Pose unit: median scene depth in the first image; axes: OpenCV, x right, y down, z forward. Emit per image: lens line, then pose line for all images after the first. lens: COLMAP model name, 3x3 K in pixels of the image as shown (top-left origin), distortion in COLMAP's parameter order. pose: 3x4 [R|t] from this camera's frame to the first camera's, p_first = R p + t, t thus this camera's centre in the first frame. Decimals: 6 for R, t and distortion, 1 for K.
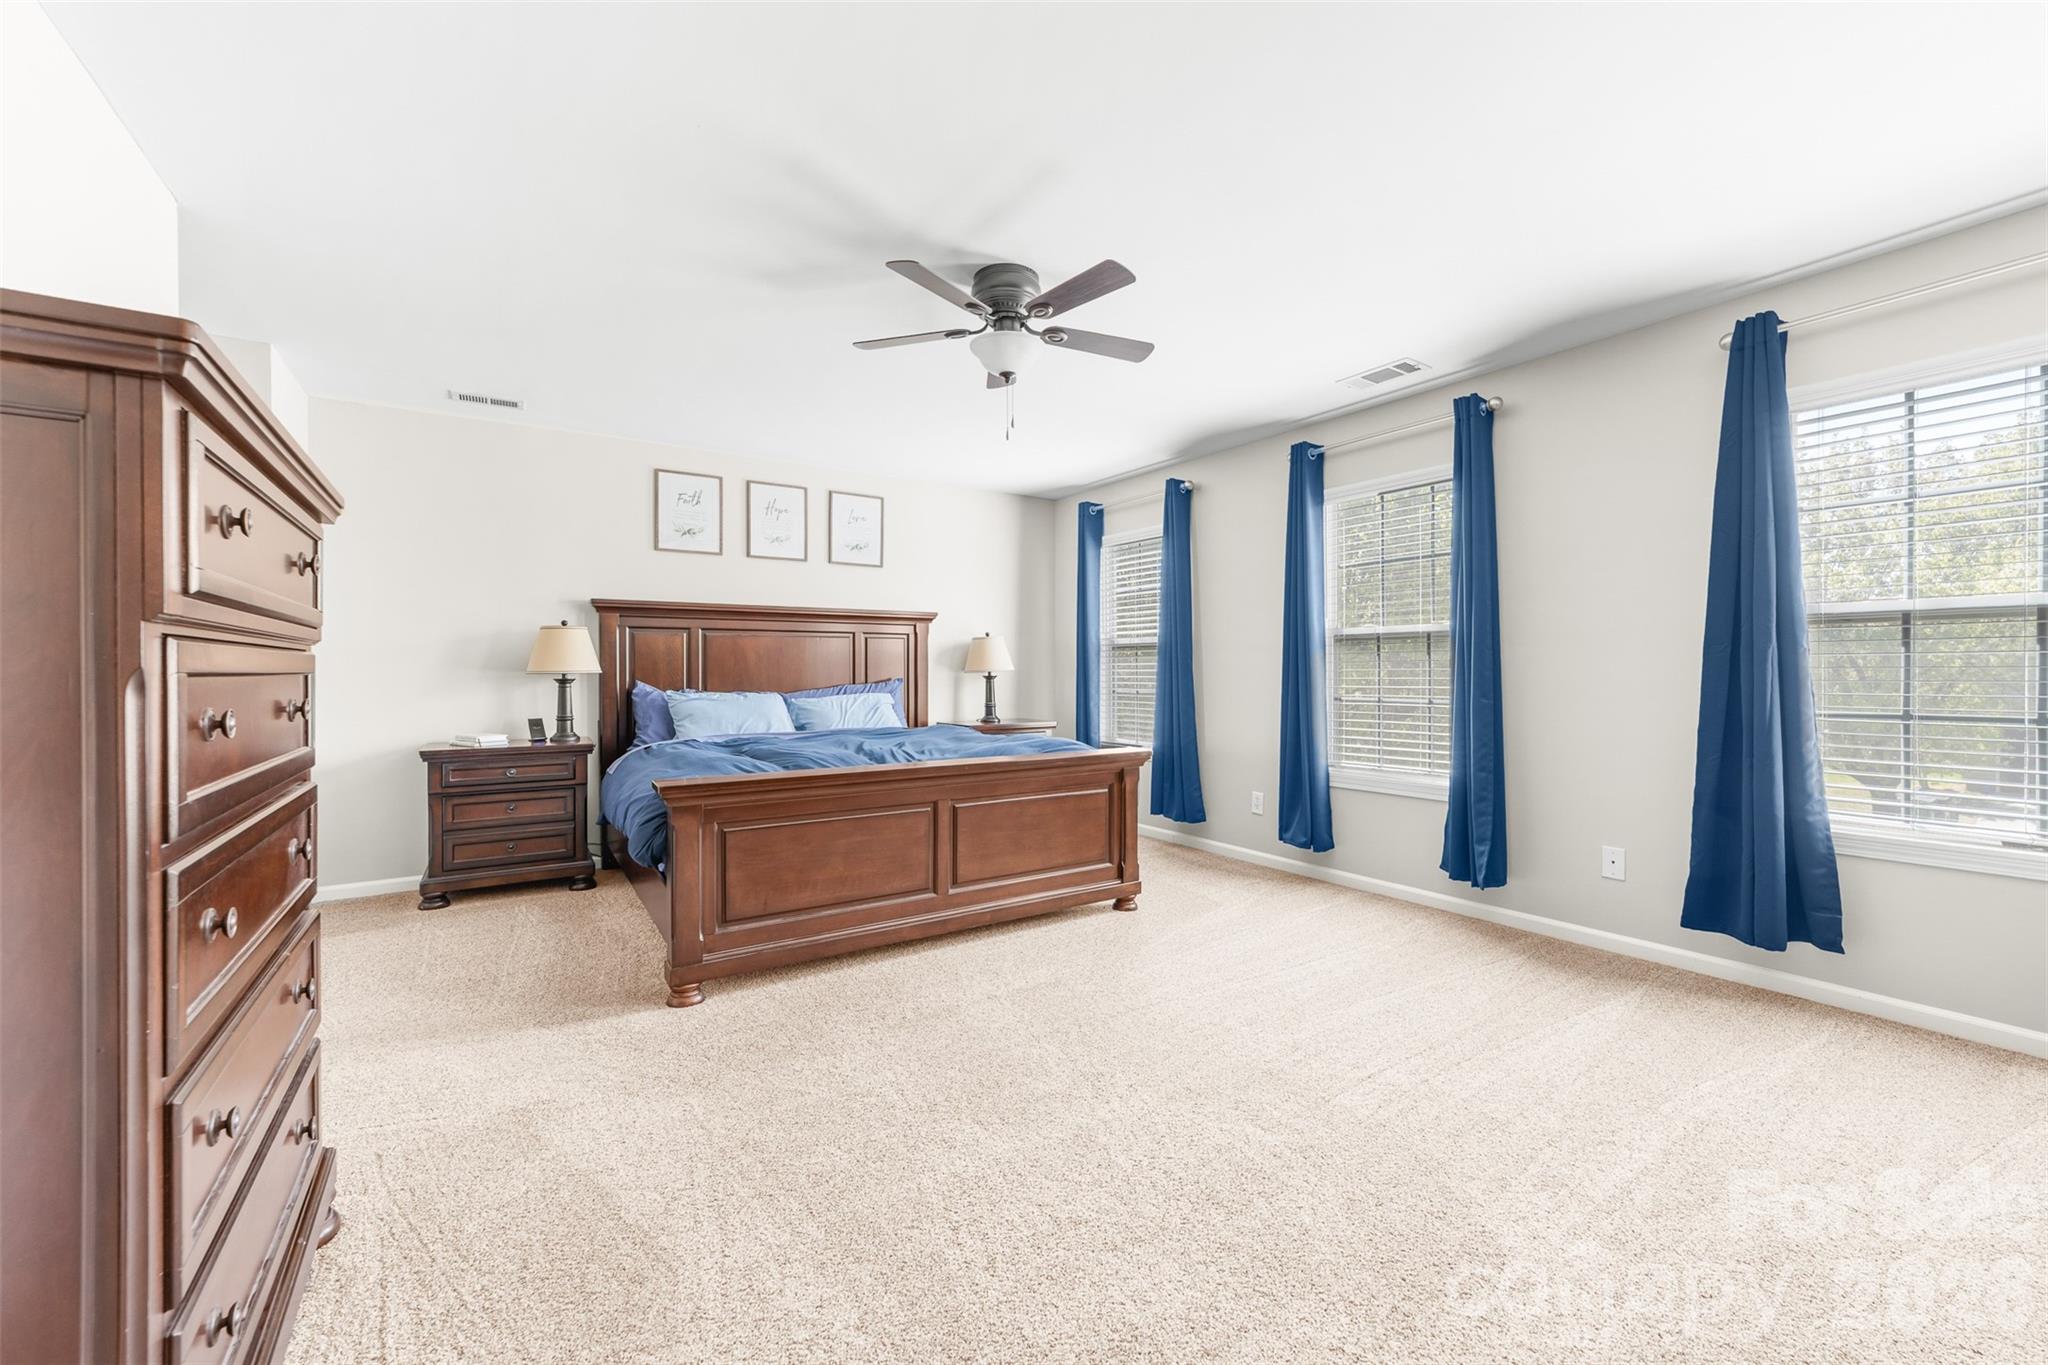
lens RADIAL K [[803.9, 0, 1018.4], [0, 803.9, 670.1], [0, 0, 1]] dist [-0.000135, 0.000085]
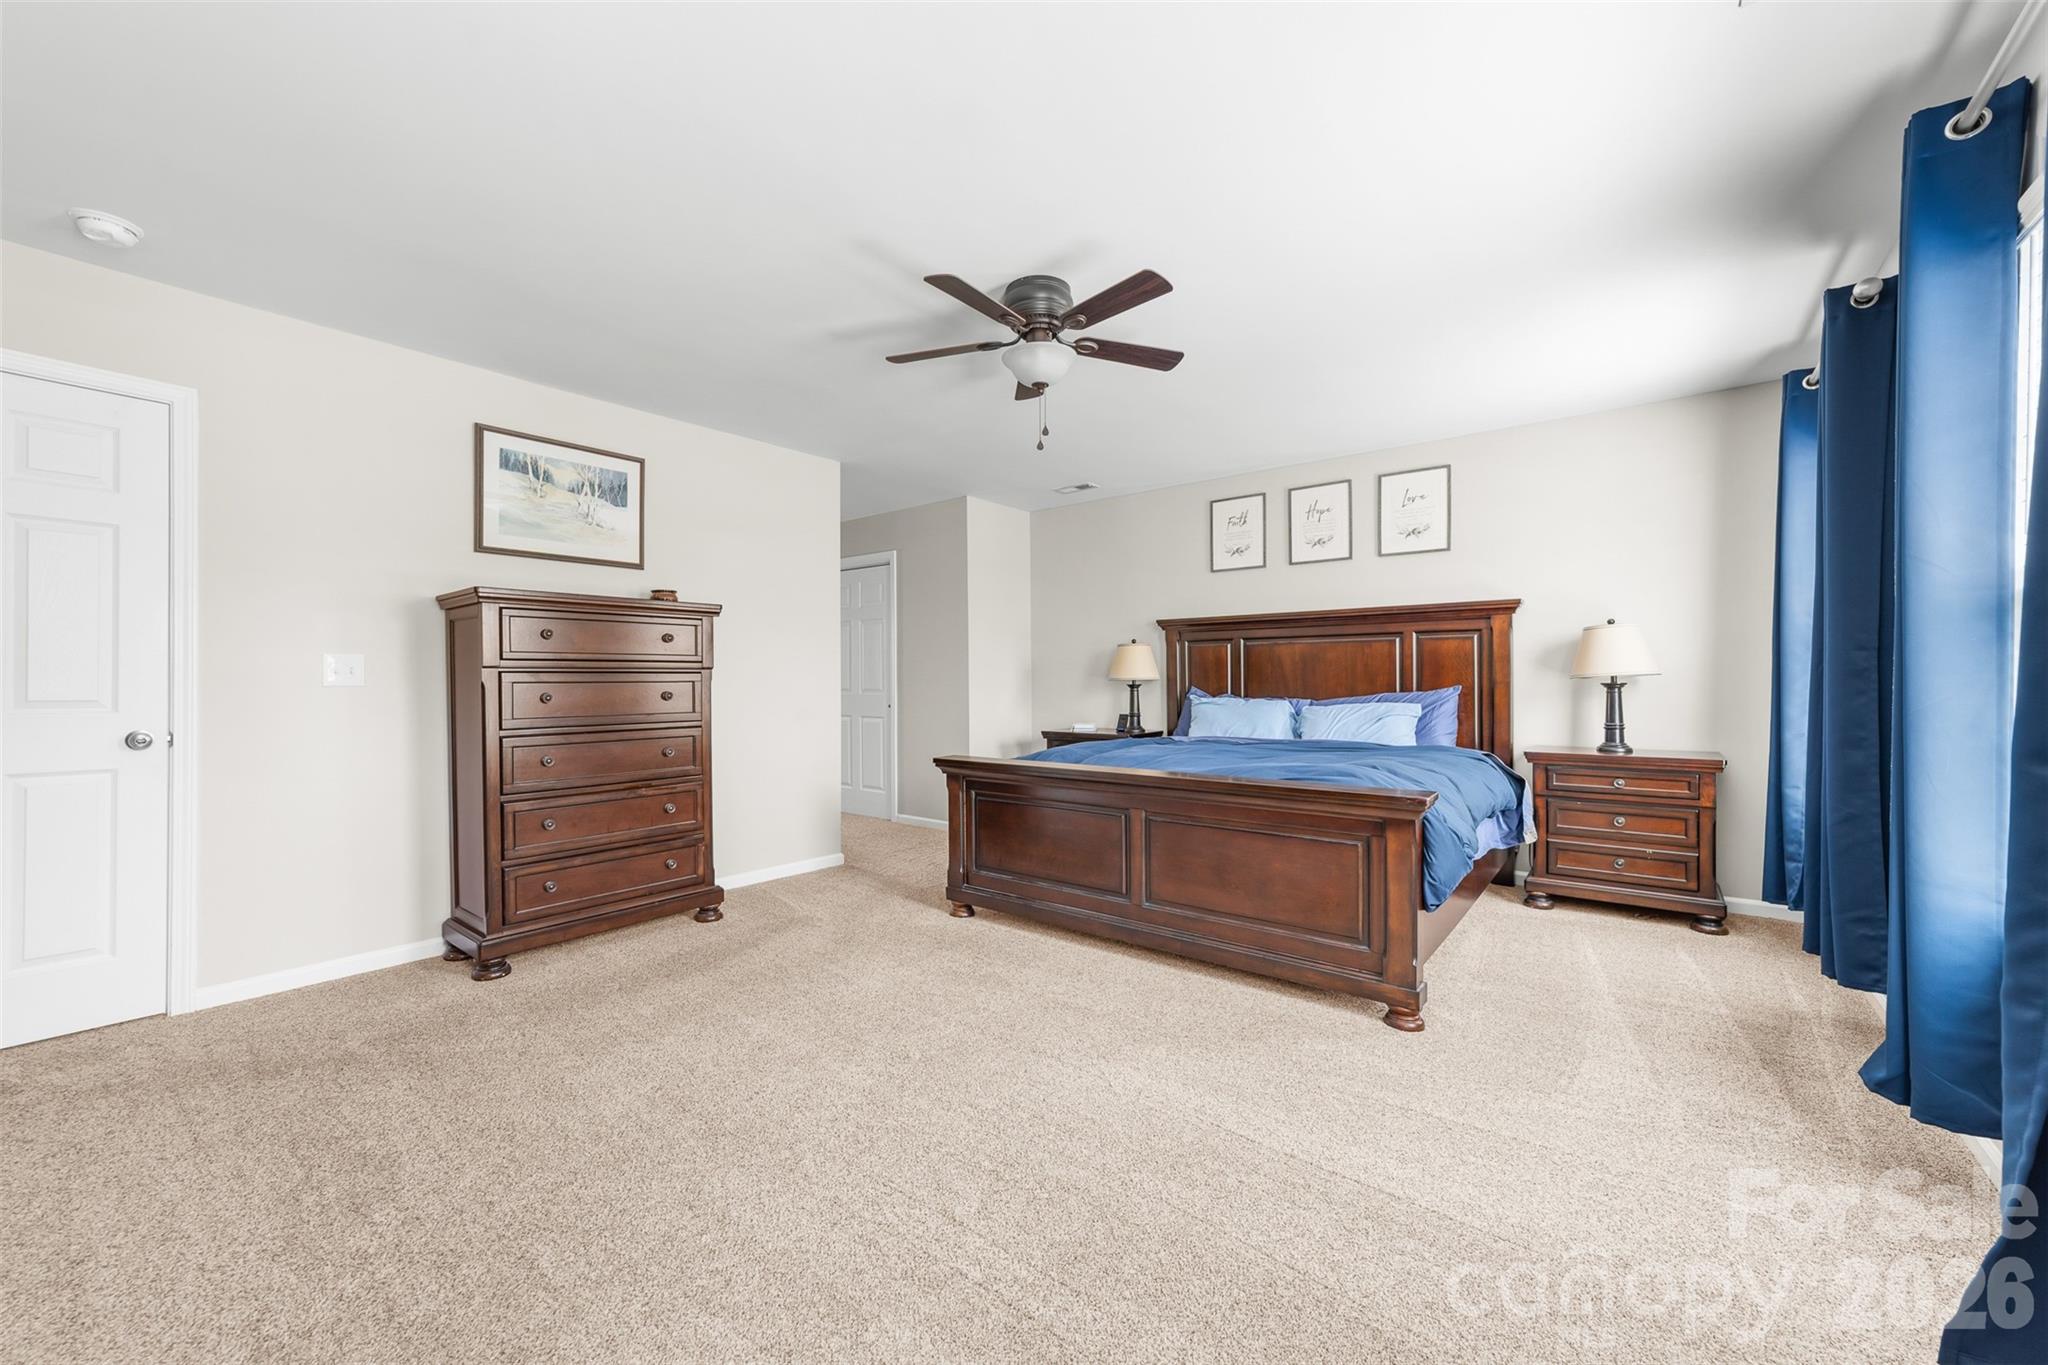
lens RADIAL K [[803.9, 0, 1019.1], [0, 803.9, 684.3], [0, 0, 1]] dist [-0.000135, 0.000085]
pose [[0.311708, 0.005257, -0.950163, 0.452079], [0.005008, 0.999962, 0.007176, 0.000331], [0.950165, -0.006995, 0.311670, 0.315977]]
